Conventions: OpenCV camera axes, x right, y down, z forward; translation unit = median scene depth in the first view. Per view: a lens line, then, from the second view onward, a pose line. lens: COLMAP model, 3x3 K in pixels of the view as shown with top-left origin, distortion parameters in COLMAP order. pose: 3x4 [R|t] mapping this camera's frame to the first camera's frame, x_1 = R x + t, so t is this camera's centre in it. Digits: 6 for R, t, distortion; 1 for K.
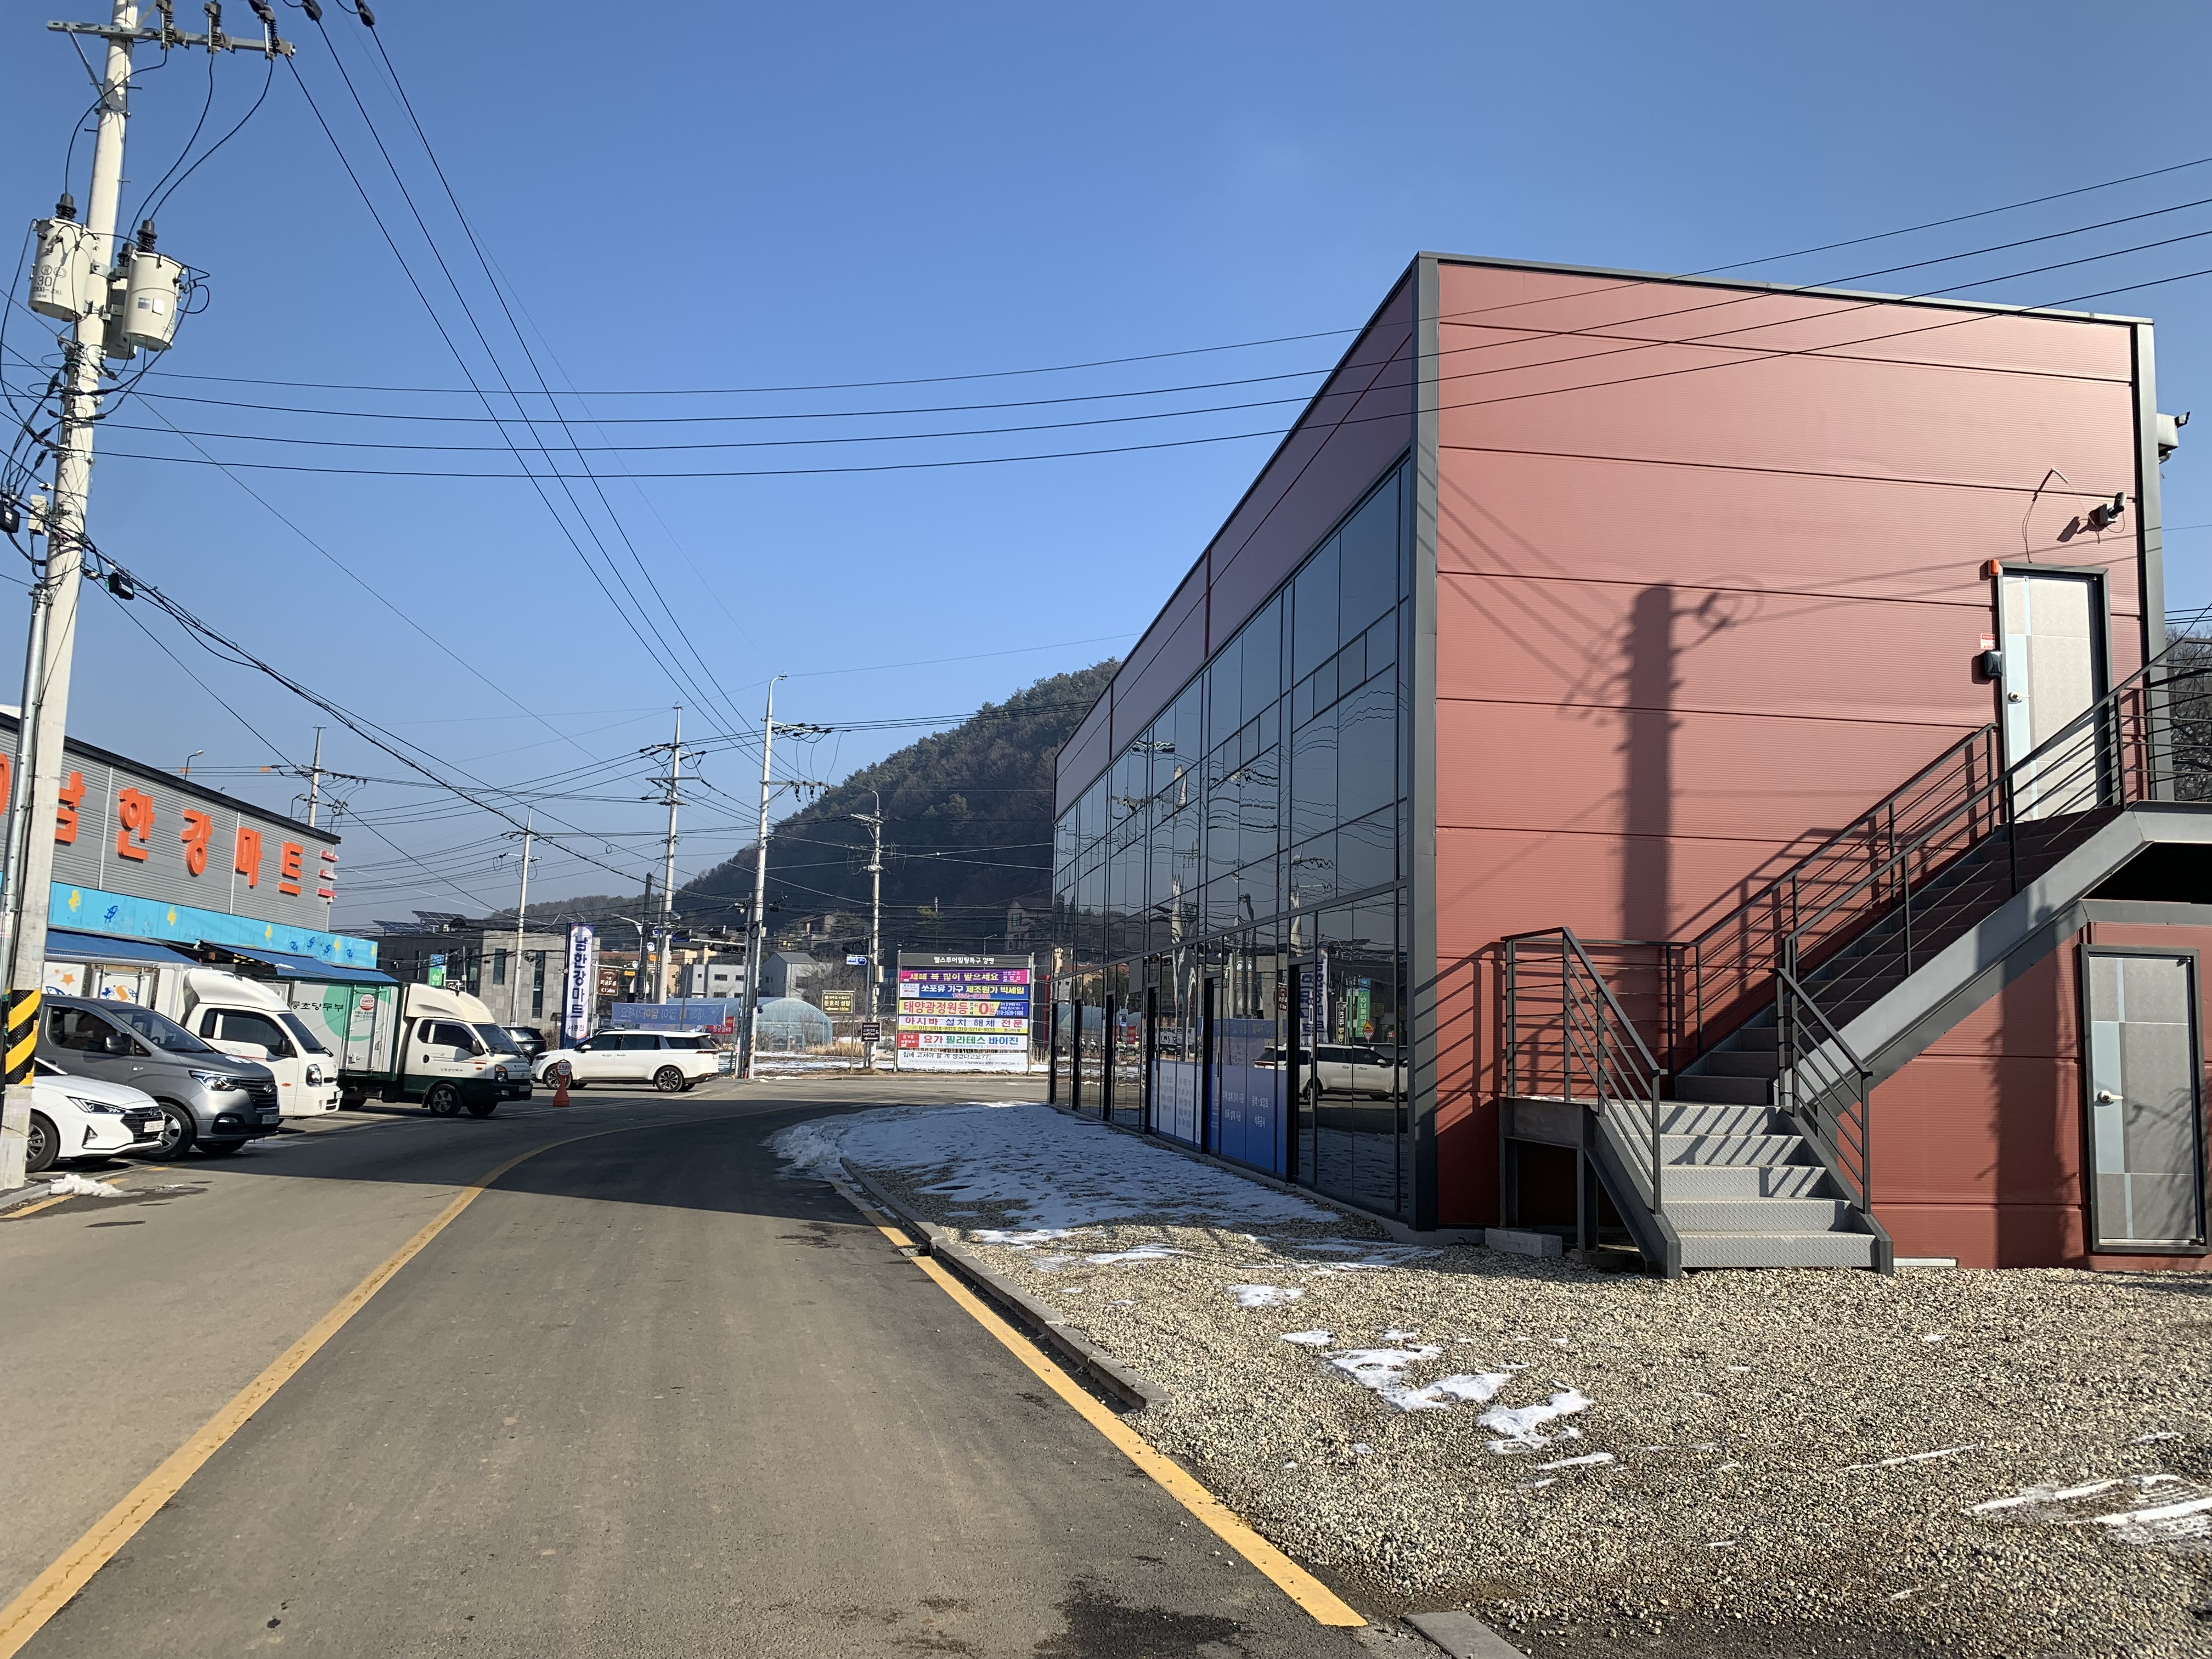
lens RADIAL K [[1634.0, 0, 1075.6], [0, 1634.0, 871.9], [0, 0, 1]] dist [0.092299, -0.169781]
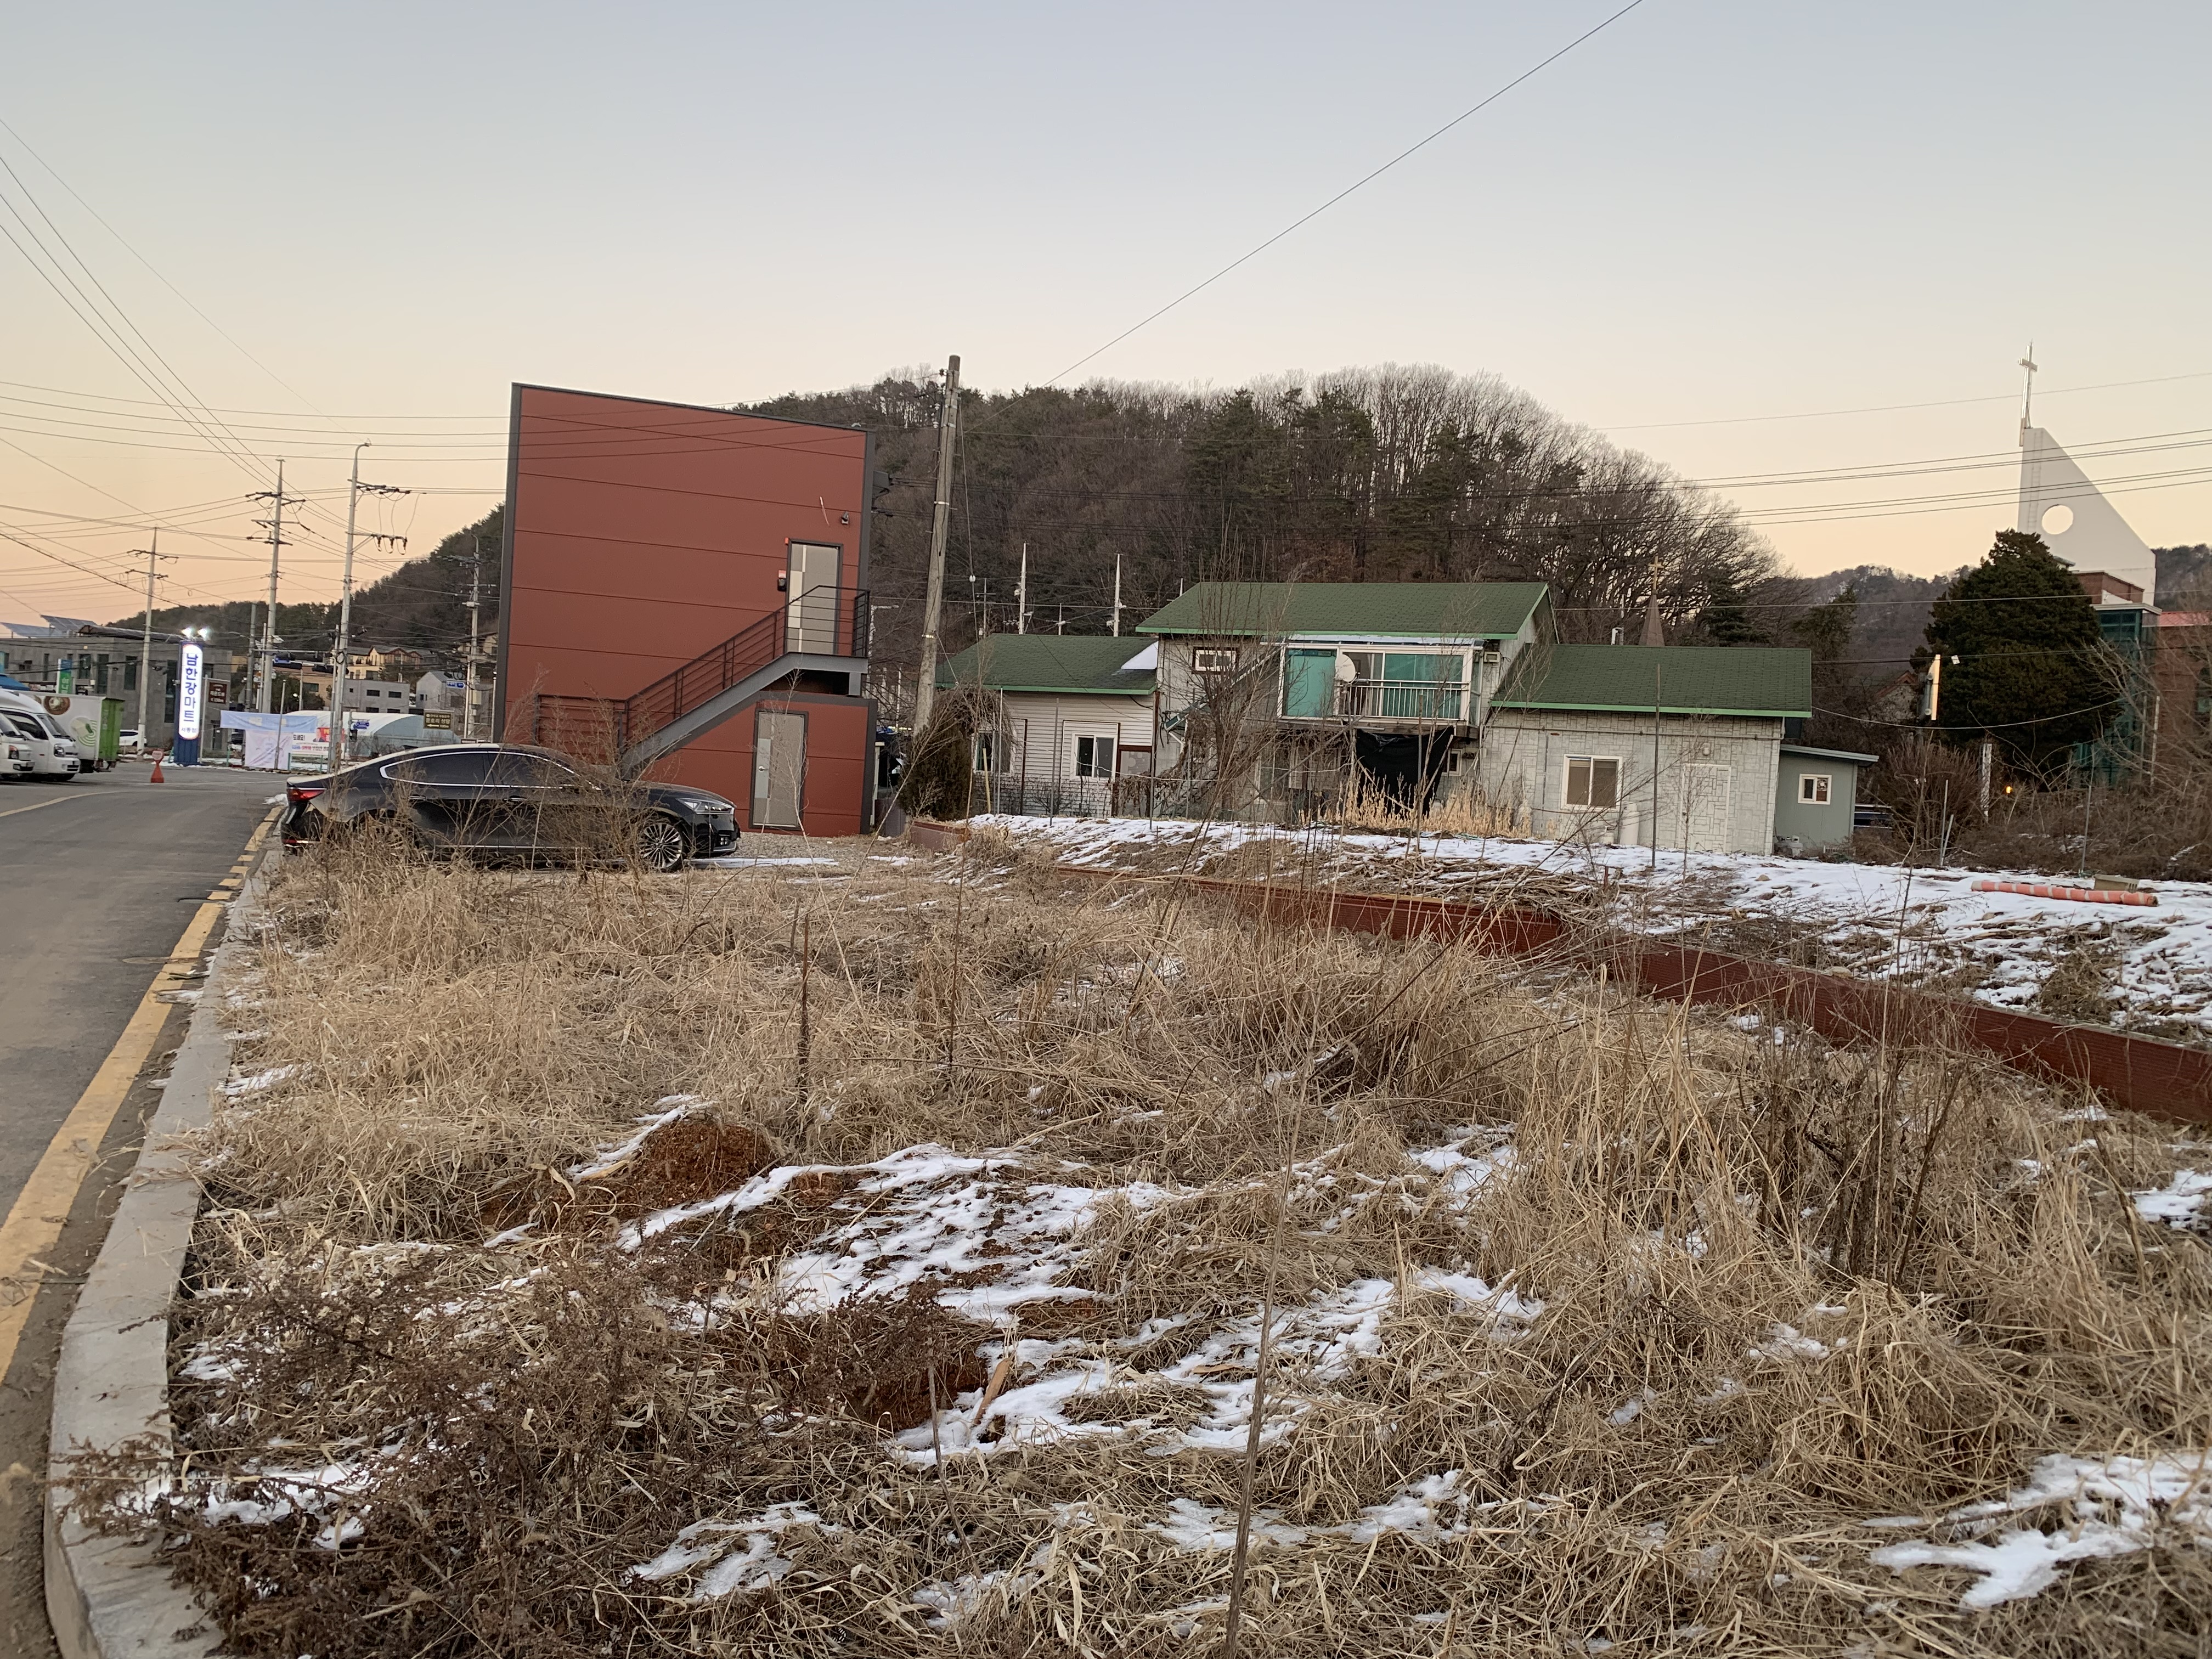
lens RADIAL K [[1676.4, 0, 1102.9], [0, 1676.4, 859.4], [0, 0, 1]] dist [0.002551, -0.000453]
pose [[0.983347, 0.032923, 0.178730, 0.093033], [-0.058884, 0.988120, 0.141955, -0.016516], [-0.171934, -0.150116, 0.973604, -0.219678]]
